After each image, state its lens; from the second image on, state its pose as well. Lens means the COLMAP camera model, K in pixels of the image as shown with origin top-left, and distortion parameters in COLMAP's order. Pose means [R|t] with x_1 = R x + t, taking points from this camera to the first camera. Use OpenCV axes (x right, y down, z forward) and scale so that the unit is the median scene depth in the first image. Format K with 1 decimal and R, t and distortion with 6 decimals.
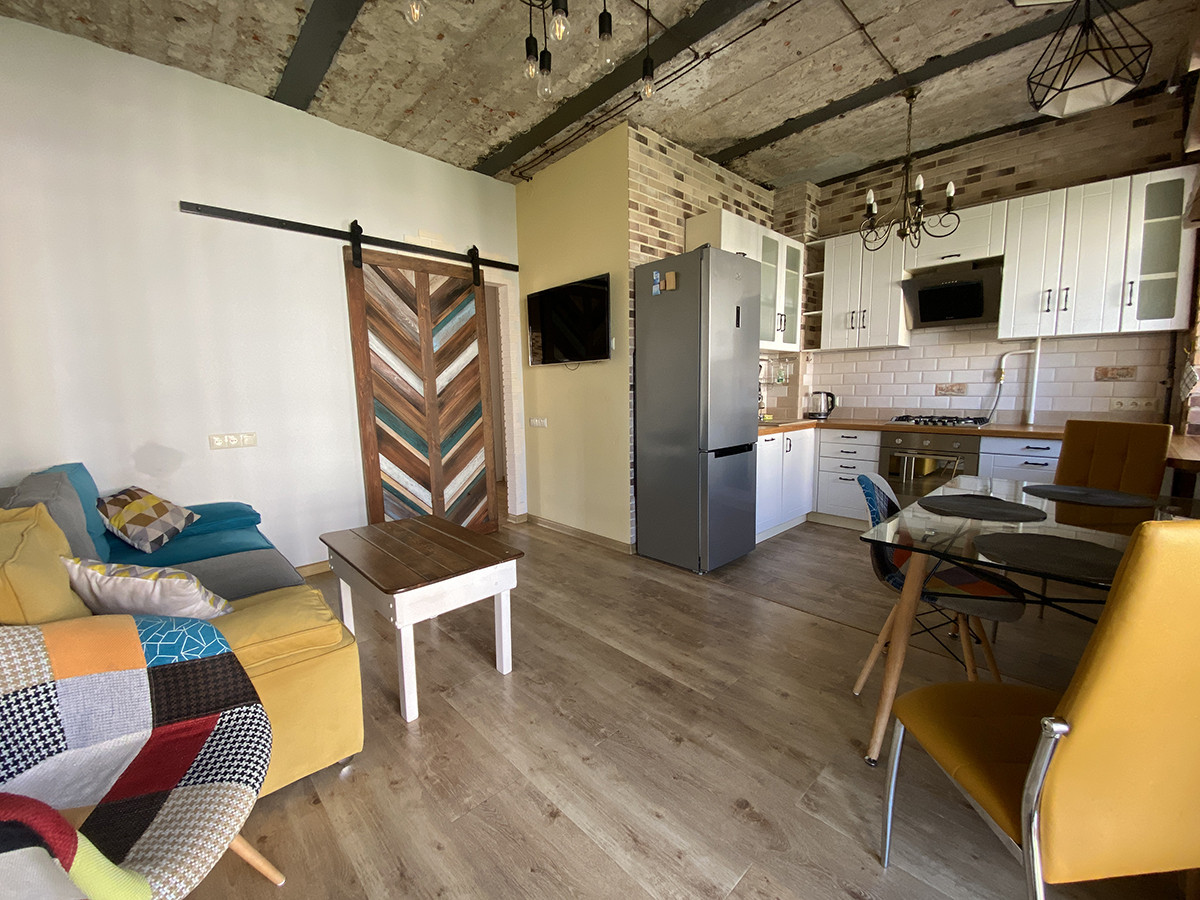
lens RADIAL K [[487.1, 0, 596.6], [0, 487.1, 446.7], [0, 0, 1]] dist [0.005928, -0.003495]
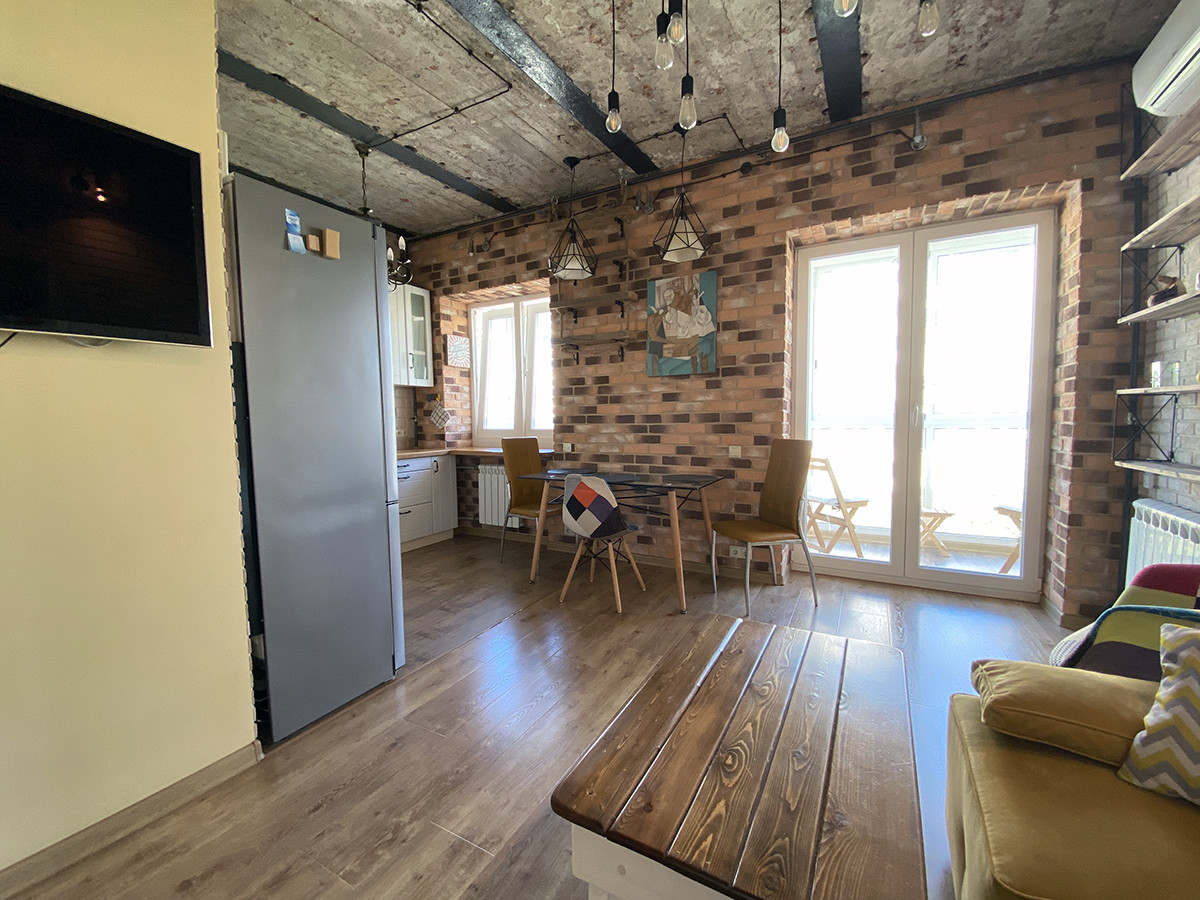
lens RADIAL K [[487.1, 0, 603.3], [0, 487.1, 446.3], [0, 0, 1]] dist [0.005928, -0.003495]
pose [[-0.309885, -0.038985, 0.949974, -0.554591], [0.140445, 0.986321, 0.086291, -0.090275], [-0.940344, 0.160160, -0.300171, 0.898940]]
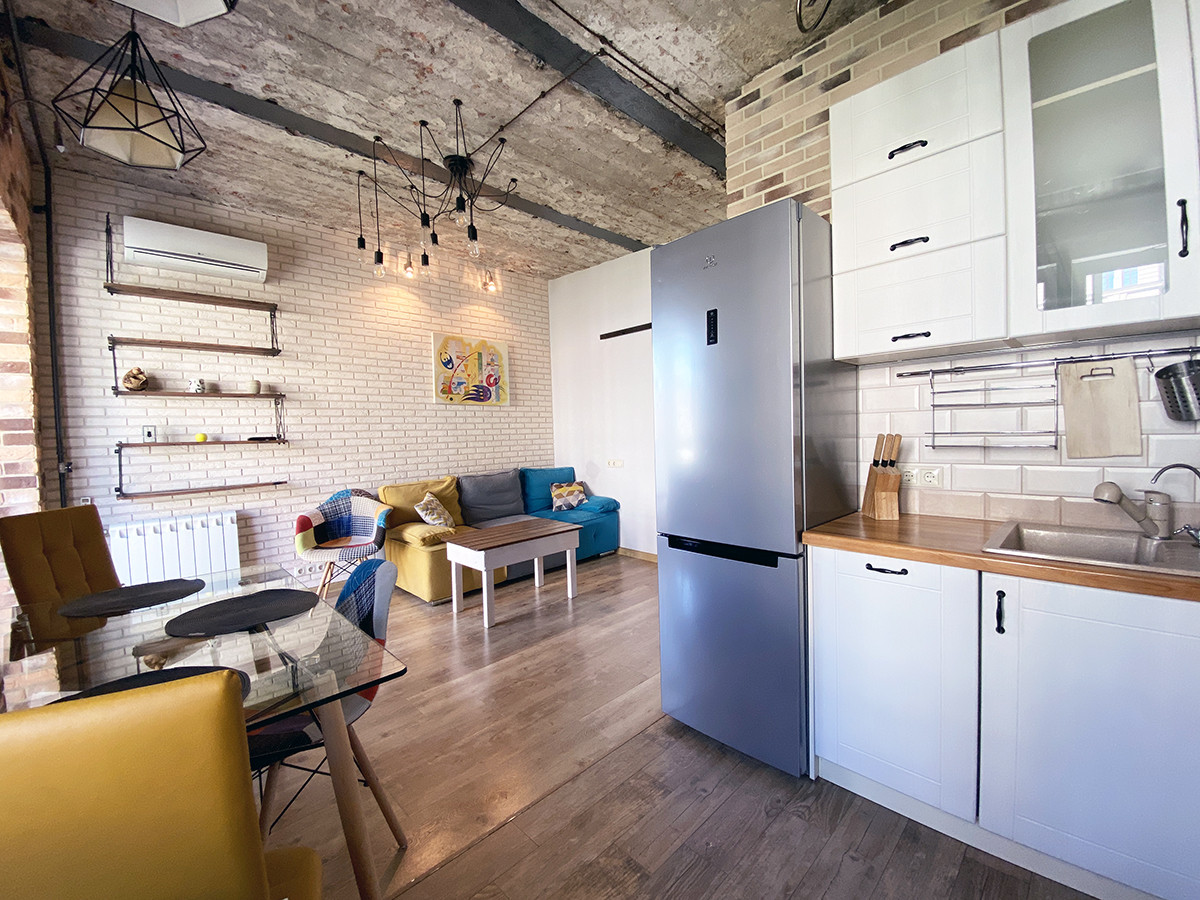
lens RADIAL K [[487.1, 0, 602.4], [0, 487.1, 448.5], [0, 0, 1]] dist [0.005928, -0.003495]
pose [[0.021534, 0.049945, -0.998520, 0.904699], [-0.098744, 0.993974, 0.047589, -0.134541], [0.994880, 0.097573, 0.026336, 0.875618]]
